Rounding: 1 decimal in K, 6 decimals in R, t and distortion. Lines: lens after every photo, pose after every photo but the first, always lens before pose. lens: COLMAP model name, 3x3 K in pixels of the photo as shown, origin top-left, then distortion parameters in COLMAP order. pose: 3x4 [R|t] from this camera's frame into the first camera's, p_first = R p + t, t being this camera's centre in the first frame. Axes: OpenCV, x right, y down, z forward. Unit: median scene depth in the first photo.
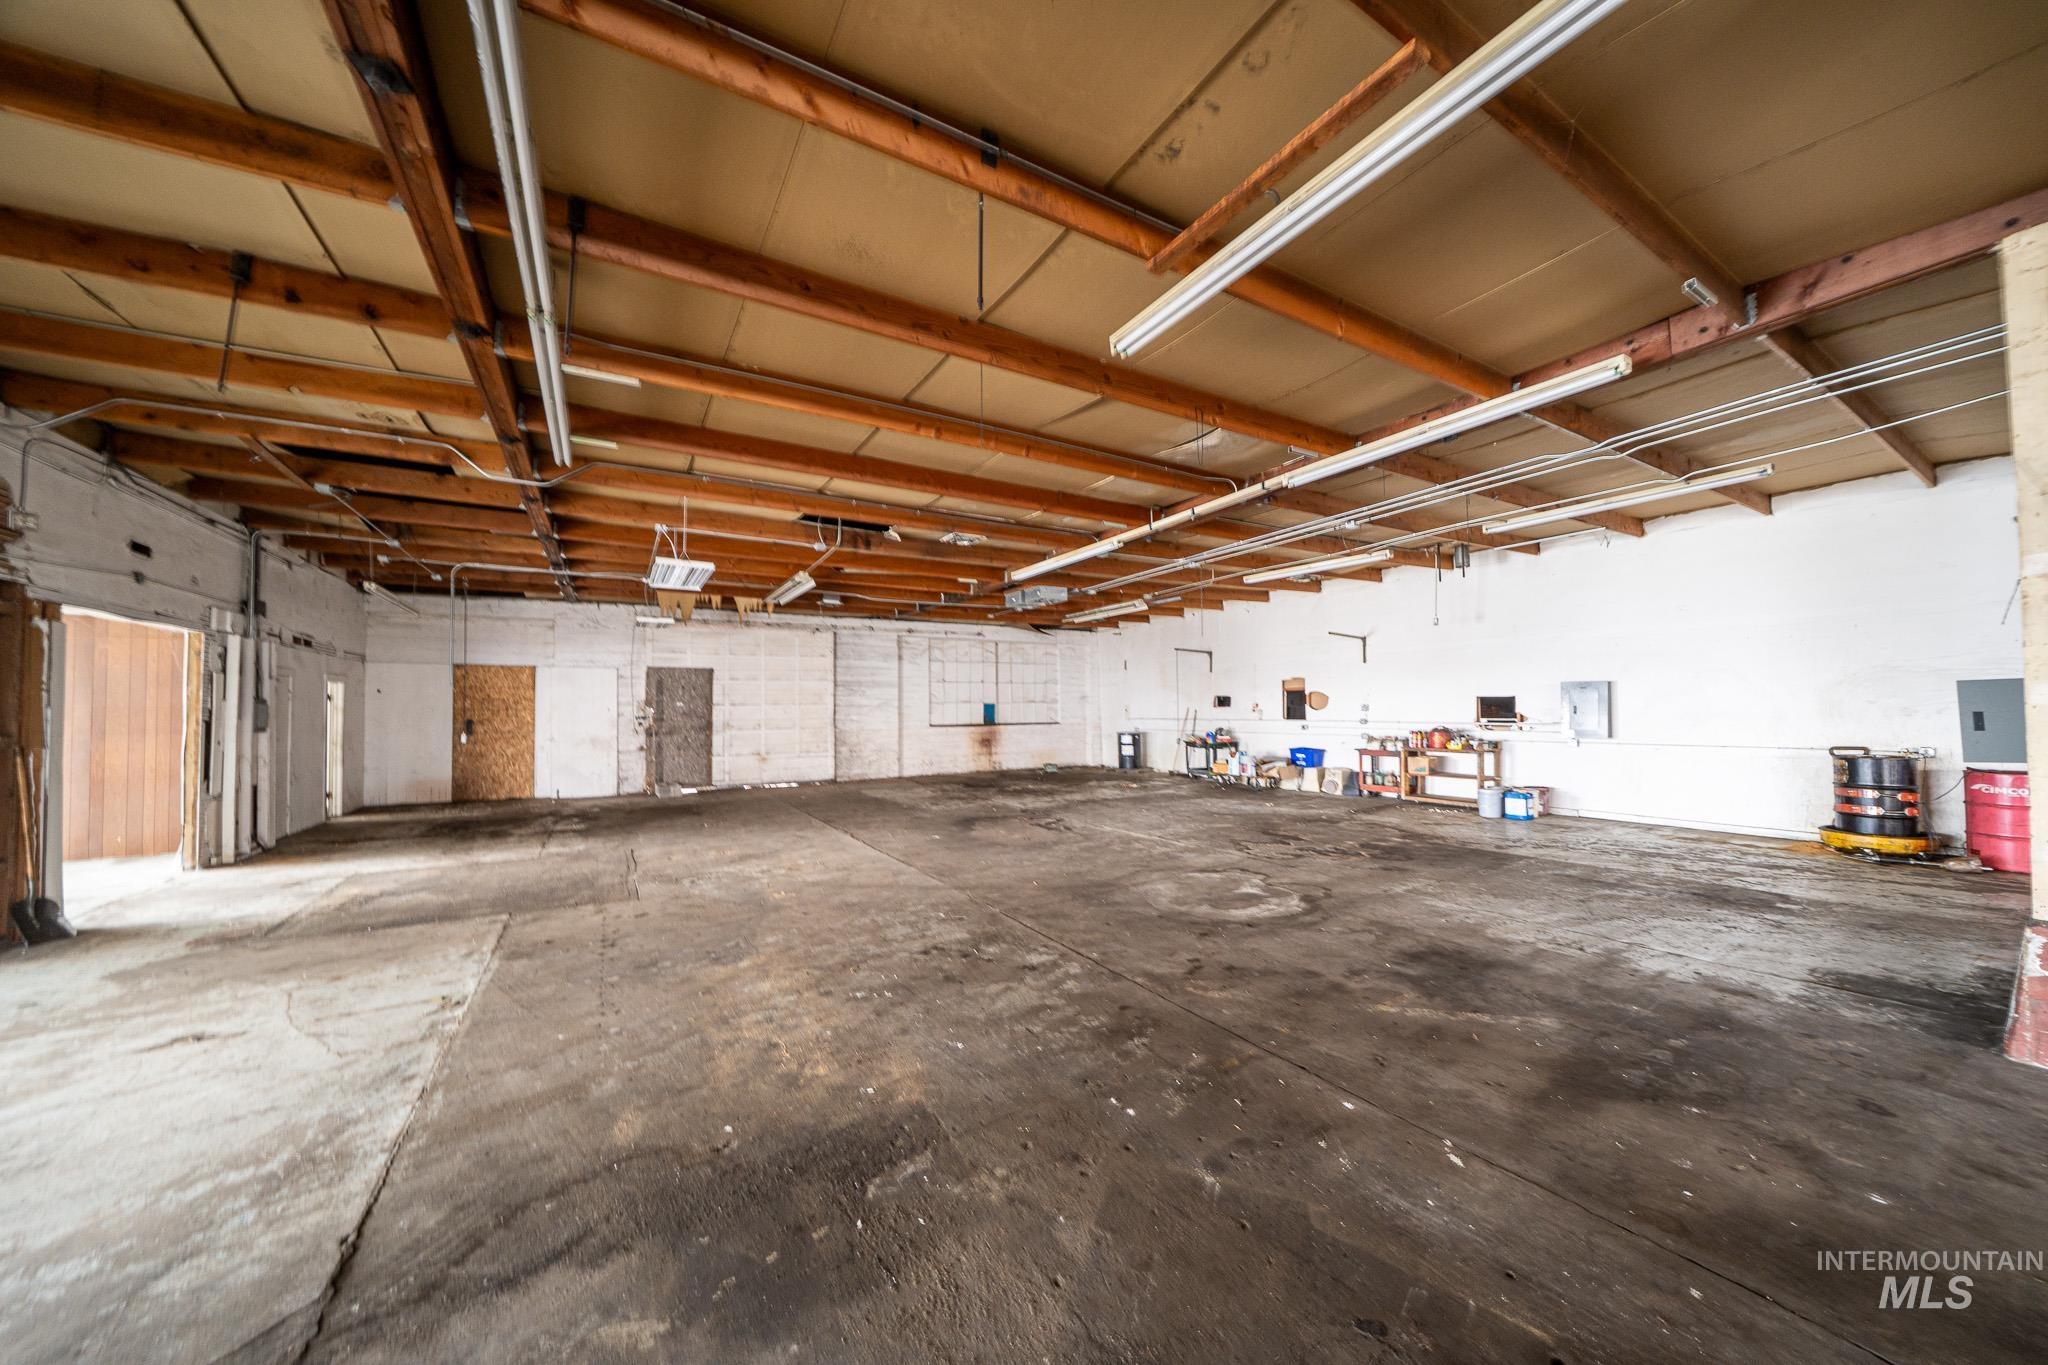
lens RADIAL K [[706.6, 0, 1027.0], [0, 706.6, 693.5], [0, 0, 1]] dist [-0.016156, 0.000802]
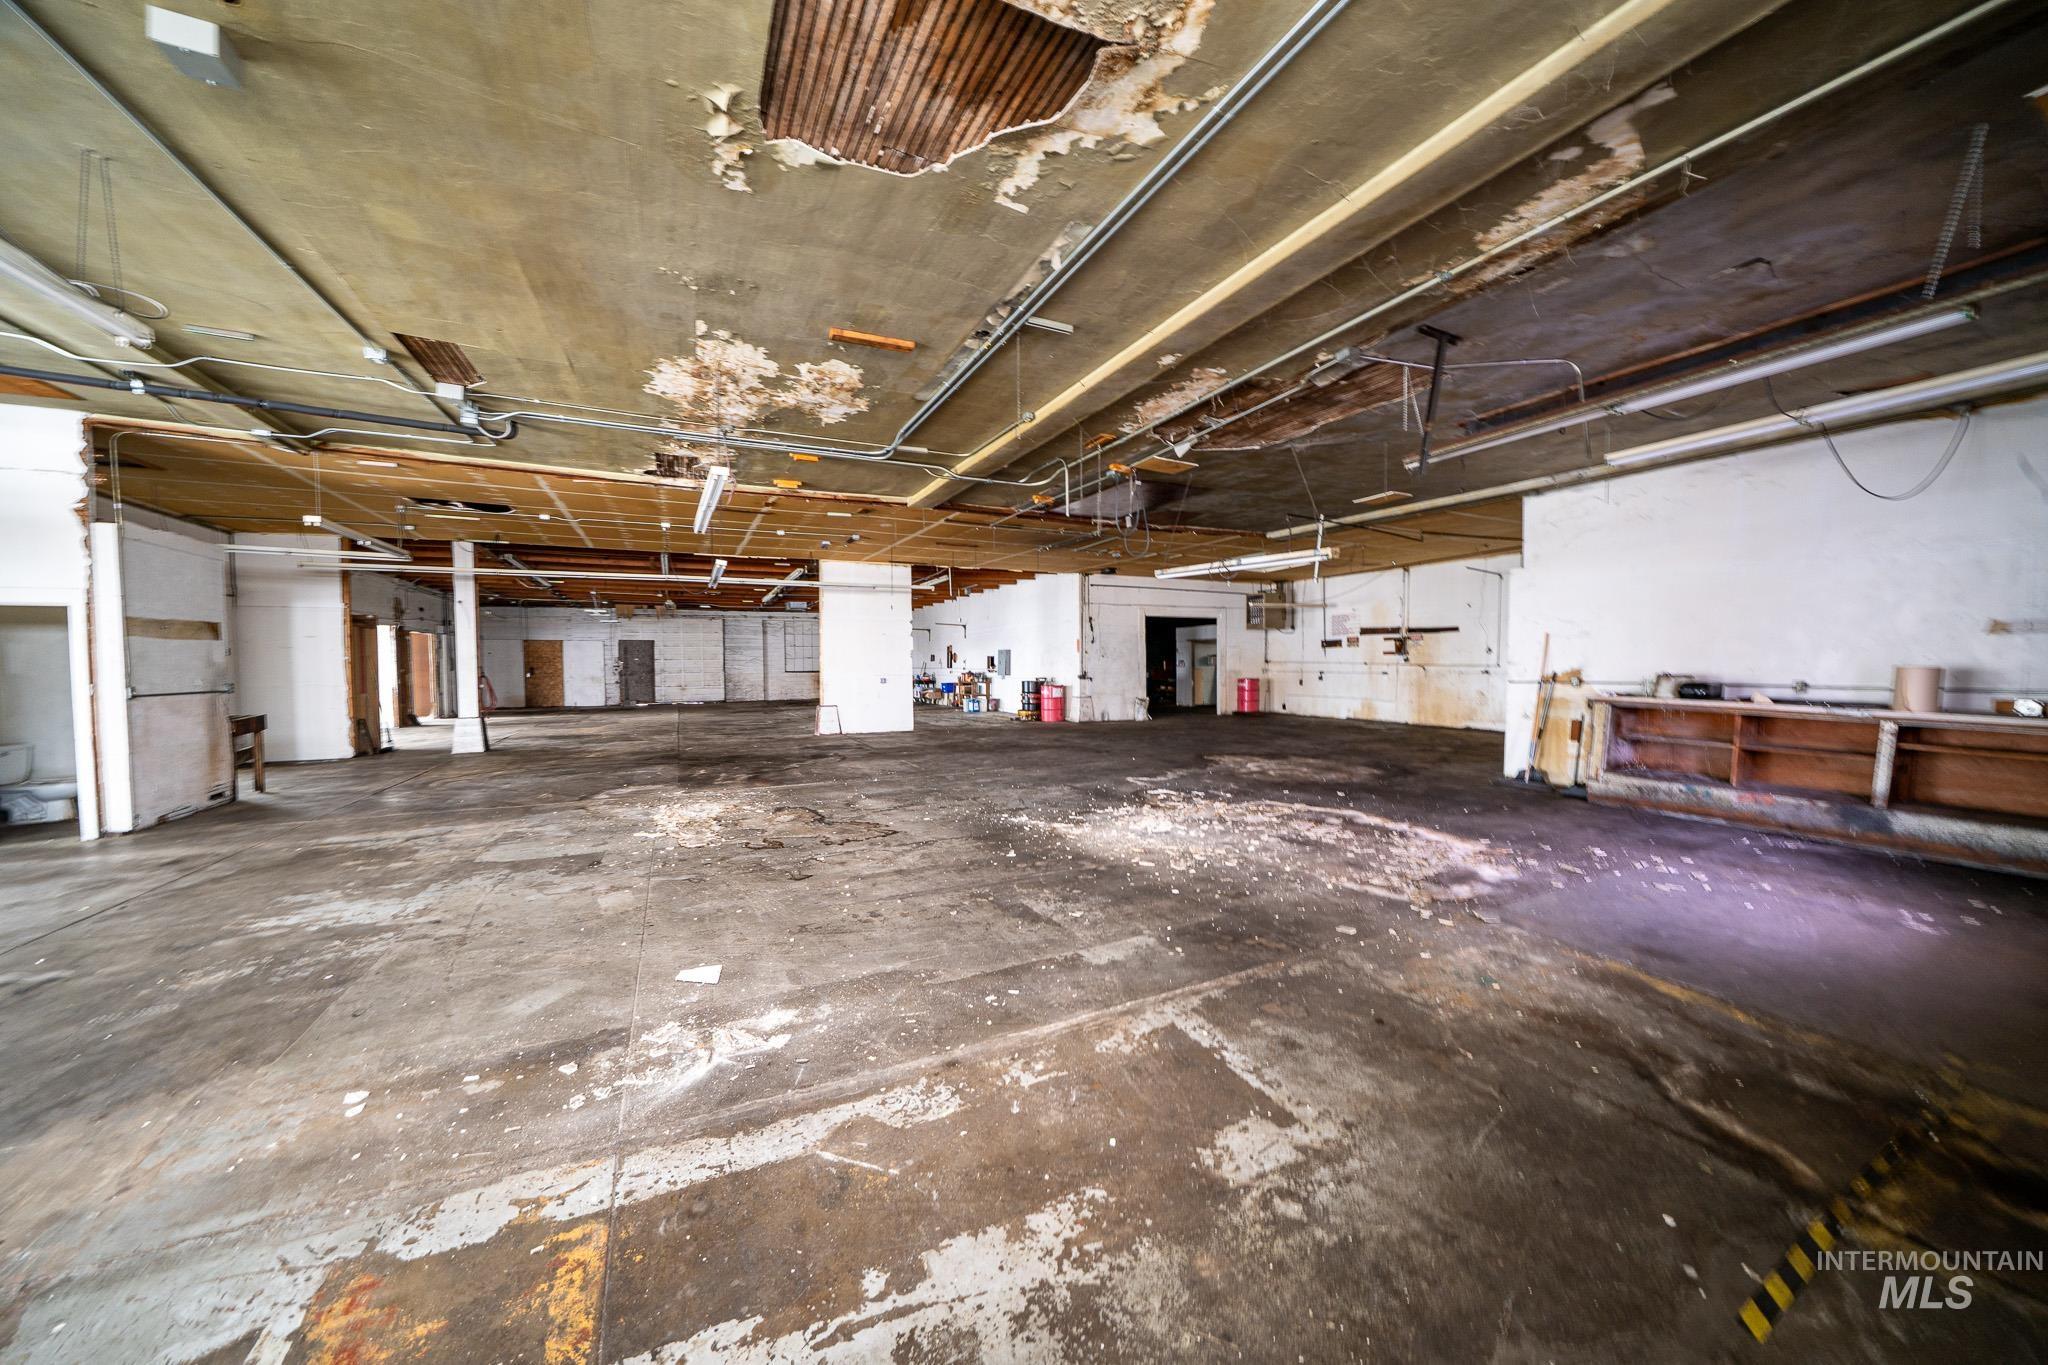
lens RADIAL K [[706.6, 0, 1021.9], [0, 706.6, 682.1], [0, 0, 1]] dist [-0.016156, 0.000802]
pose [[0.997244, 0.002813, -0.074137, 0.697675], [0.001024, 0.998664, 0.051660, -0.021283], [0.074183, -0.051593, 0.995909, -0.833616]]
